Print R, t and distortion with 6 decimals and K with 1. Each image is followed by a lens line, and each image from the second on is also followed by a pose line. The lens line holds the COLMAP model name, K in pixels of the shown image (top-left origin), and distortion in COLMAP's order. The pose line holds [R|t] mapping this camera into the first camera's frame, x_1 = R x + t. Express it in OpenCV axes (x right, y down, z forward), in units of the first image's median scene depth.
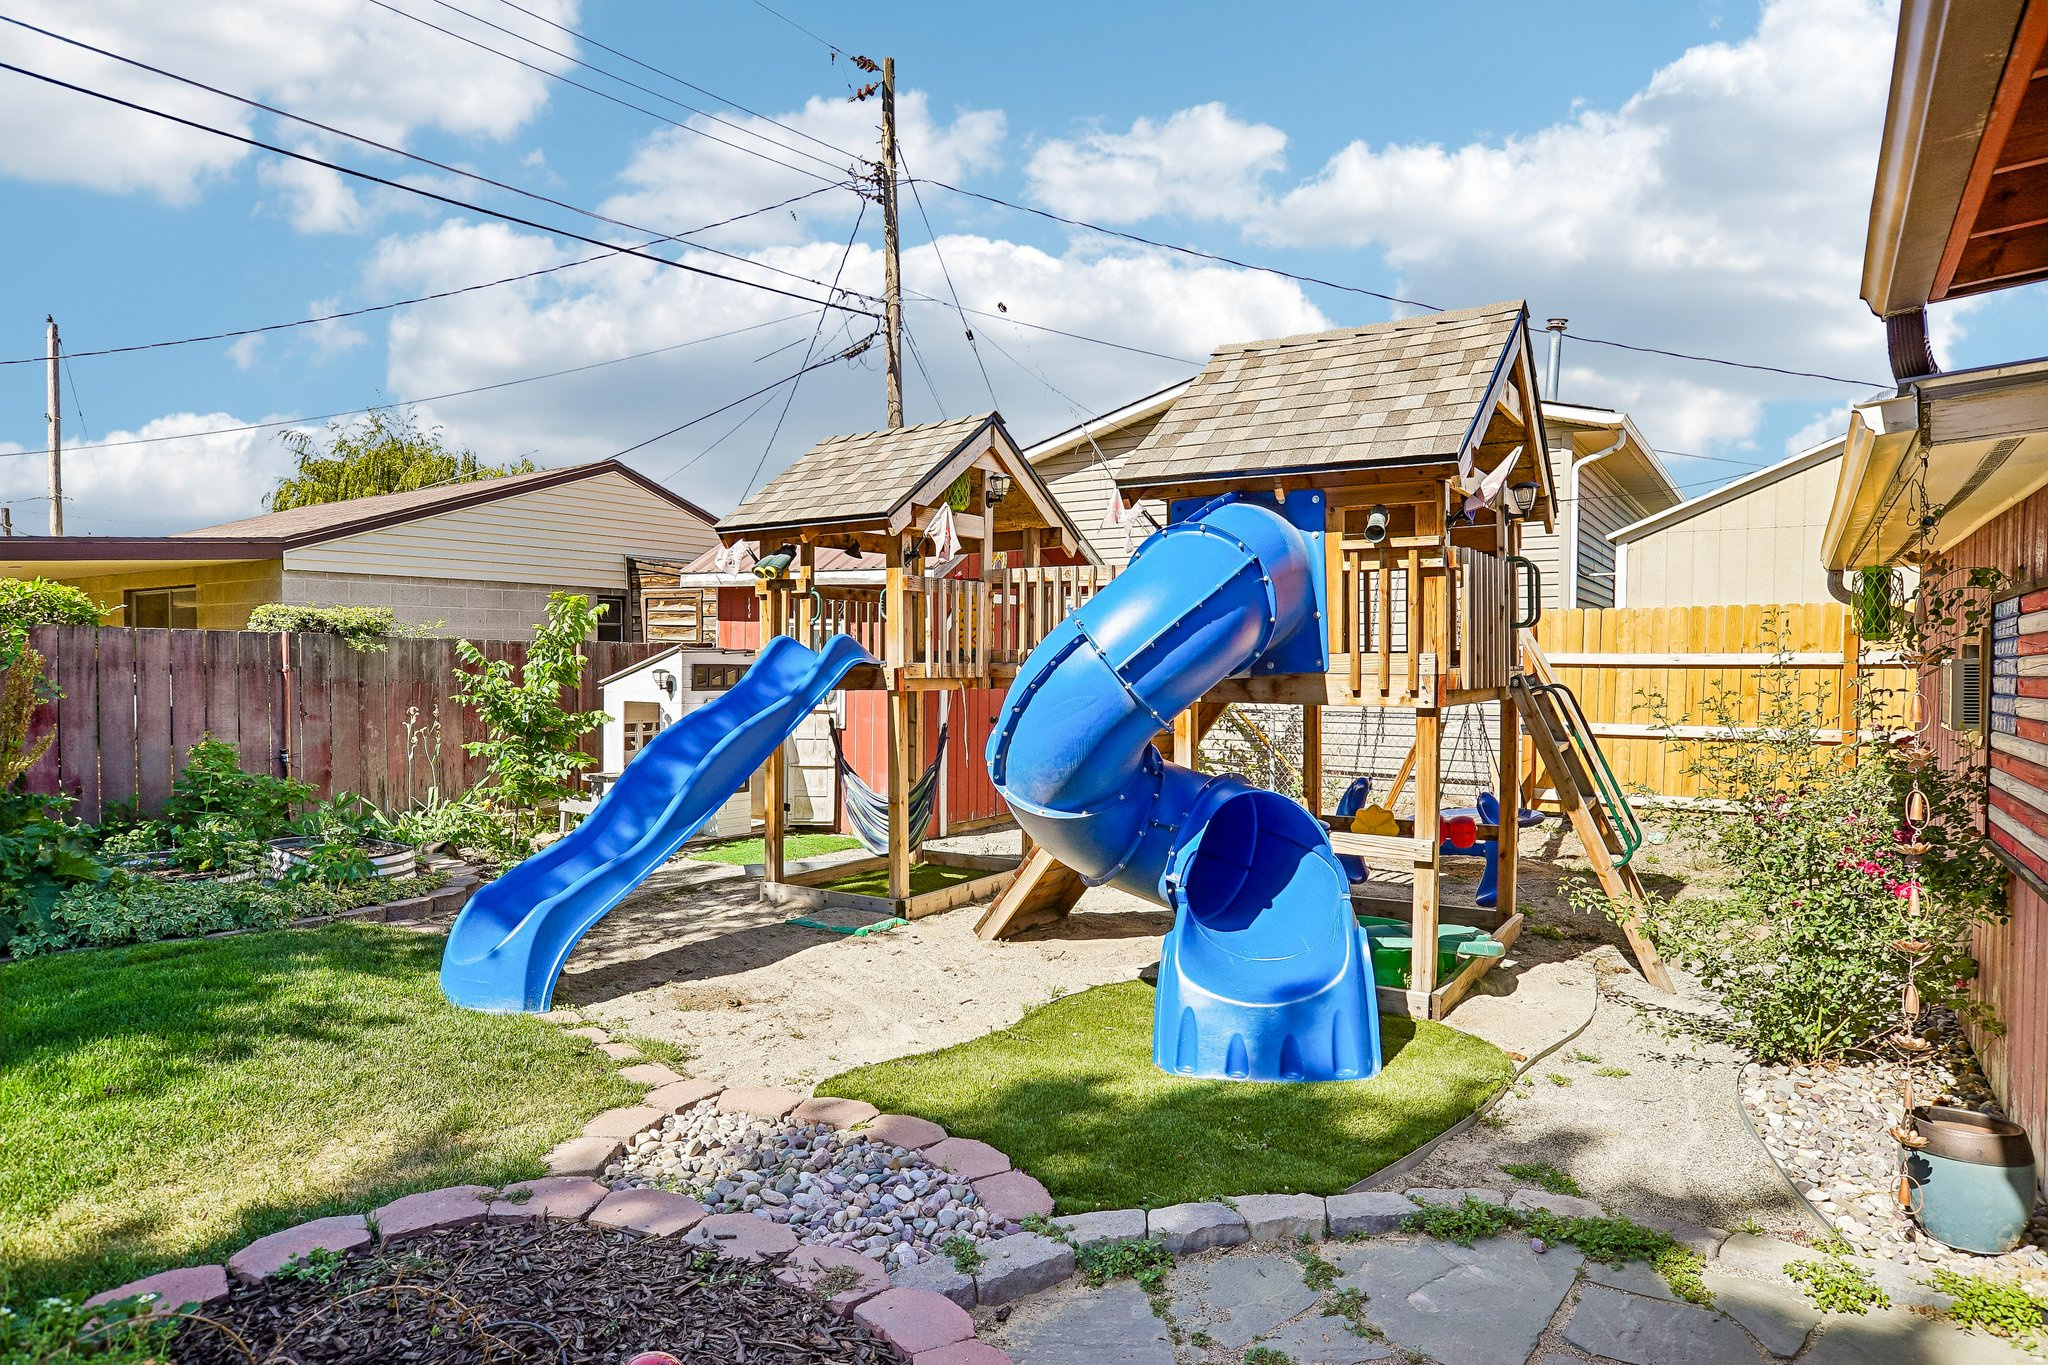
lens RADIAL K [[1167.6, 0, 1024.4], [0, 1167.6, 694.7], [0, 0, 1]] dist [0.001017, 0.002386]
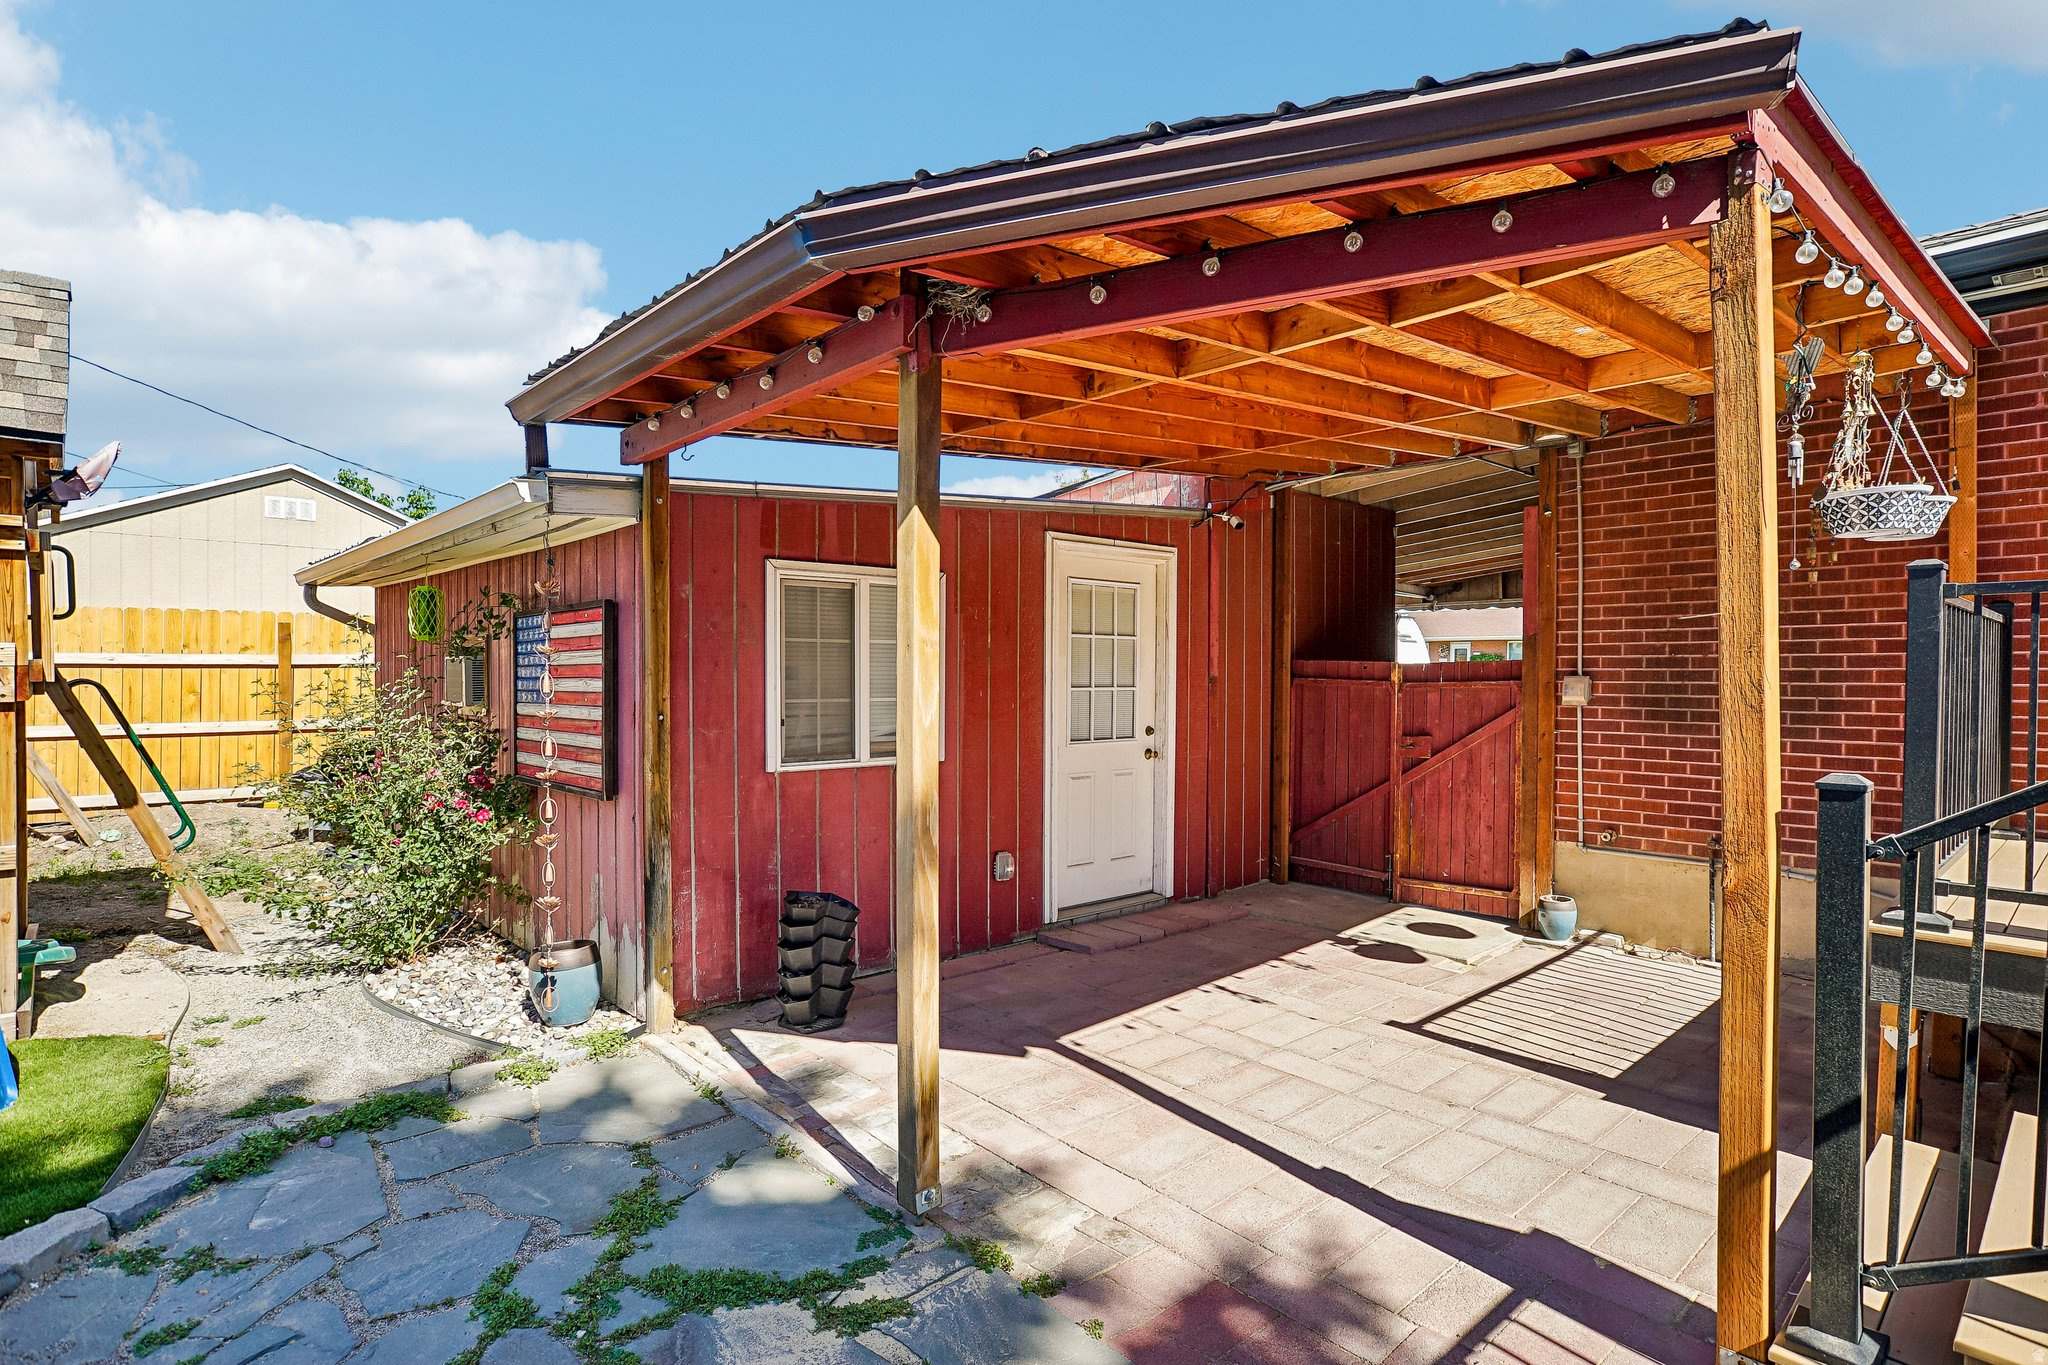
lens RADIAL K [[1050.6, 0, 1030.0], [0, 1050.6, 689.6], [0, 0, 1]] dist [-0.034600, -0.000131]
pose [[0.239664, -0.014698, 0.970745, -0.332426], [0.022279, 0.999705, 0.009636, 0.016215], [-0.970600, 0.019318, 0.239921, 0.042535]]
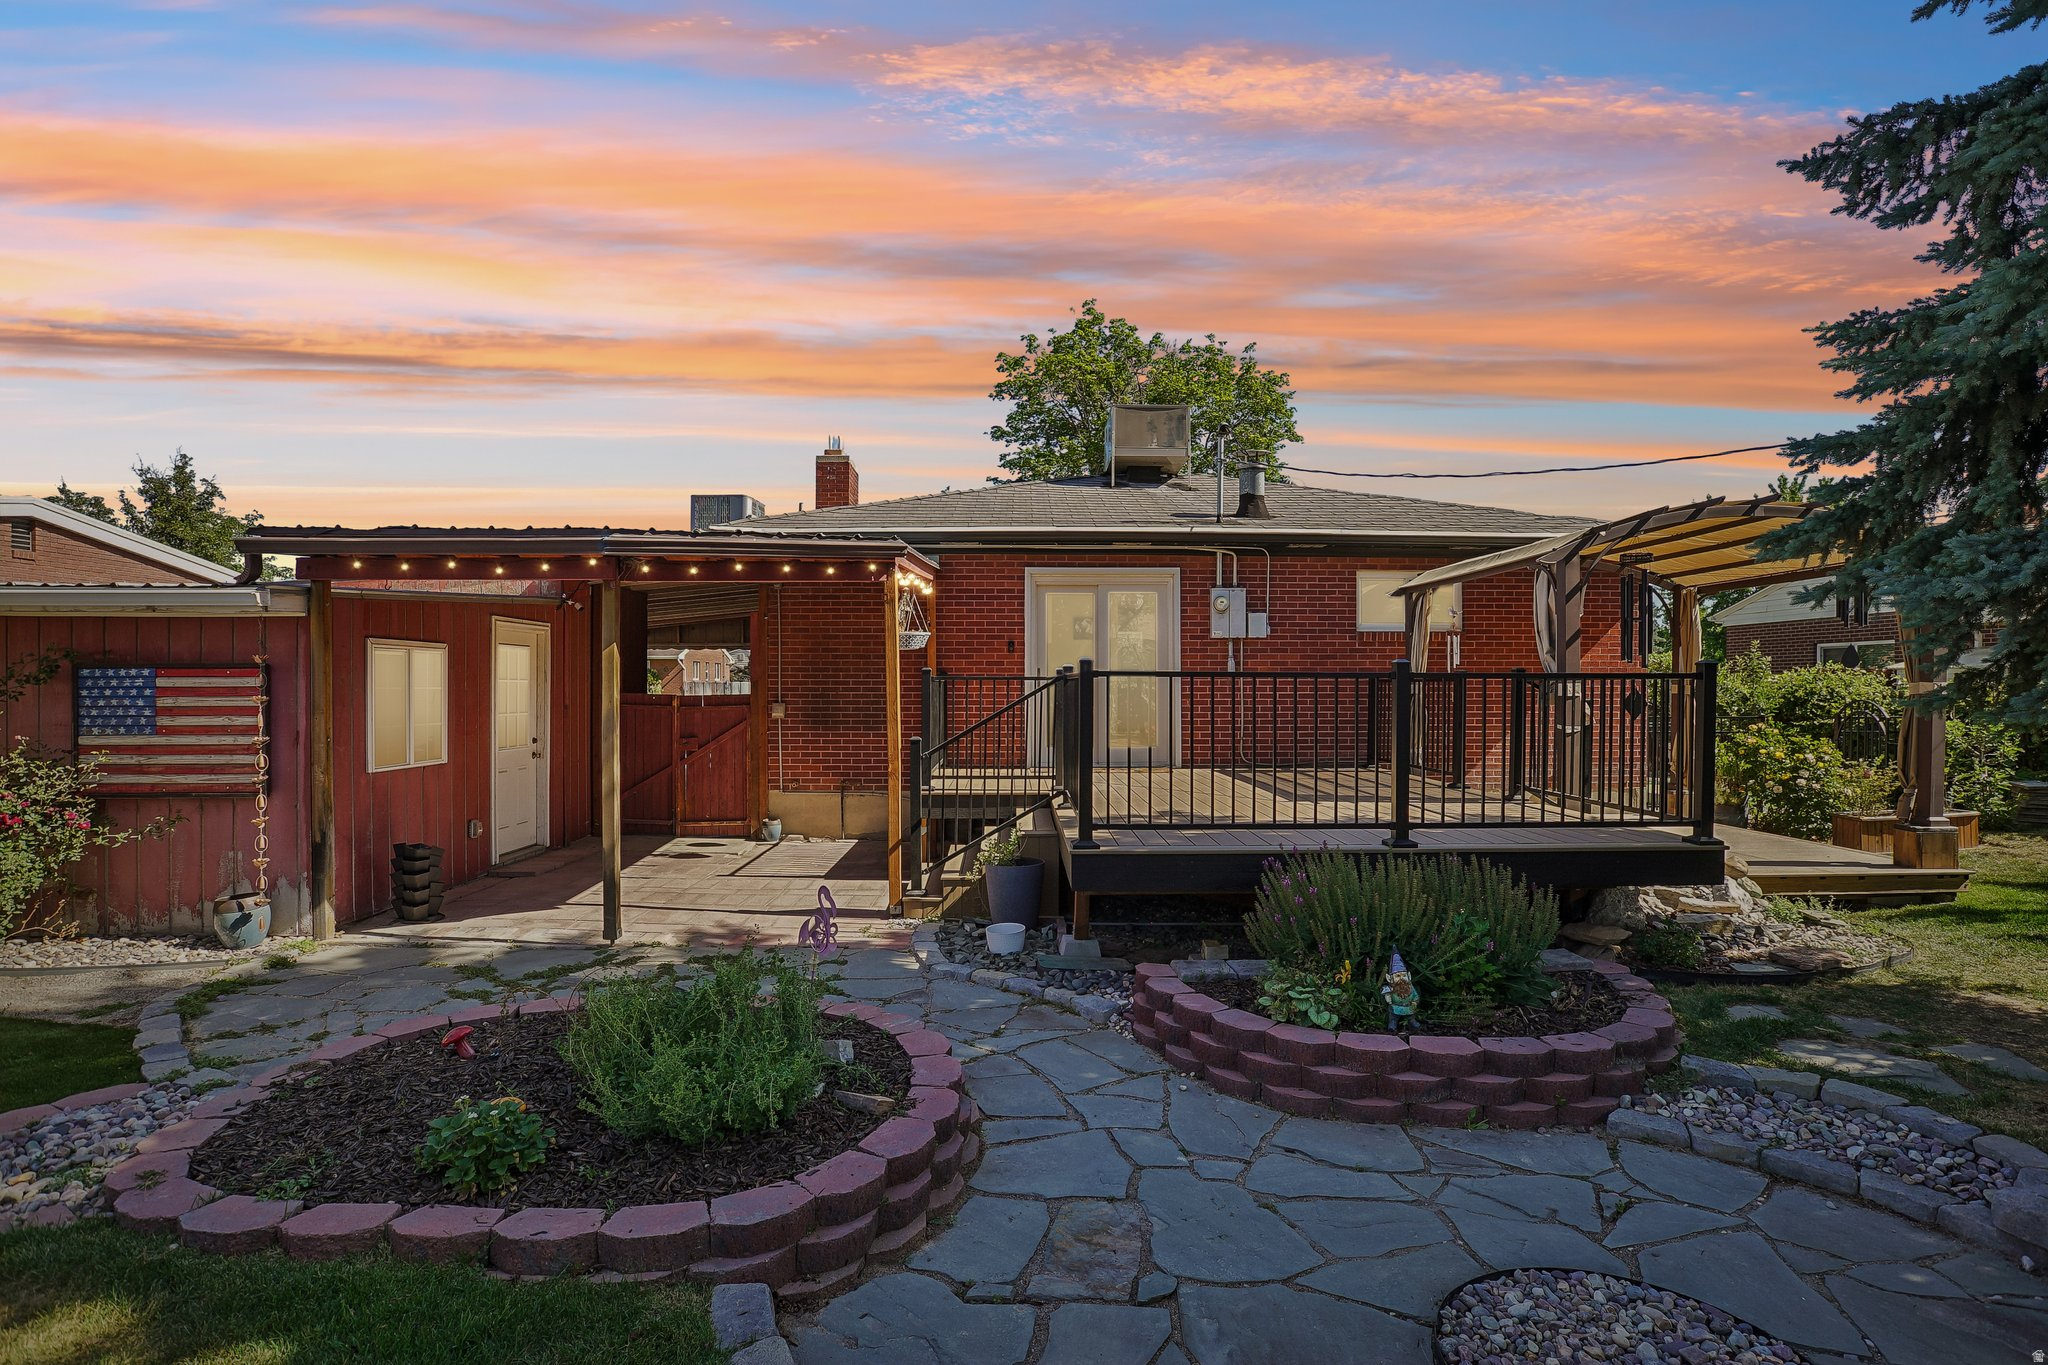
lens RADIAL K [[1029.8, 0, 1020.8], [0, 1029.8, 689.9], [0, 0, 1]] dist [-0.061222, 0.036089]
pose [[-0.560379, -0.003274, 0.828230, -1.433575], [0.019155, 0.999673, 0.016912, -0.043422], [-0.828015, 0.025342, -0.560133, 0.682406]]
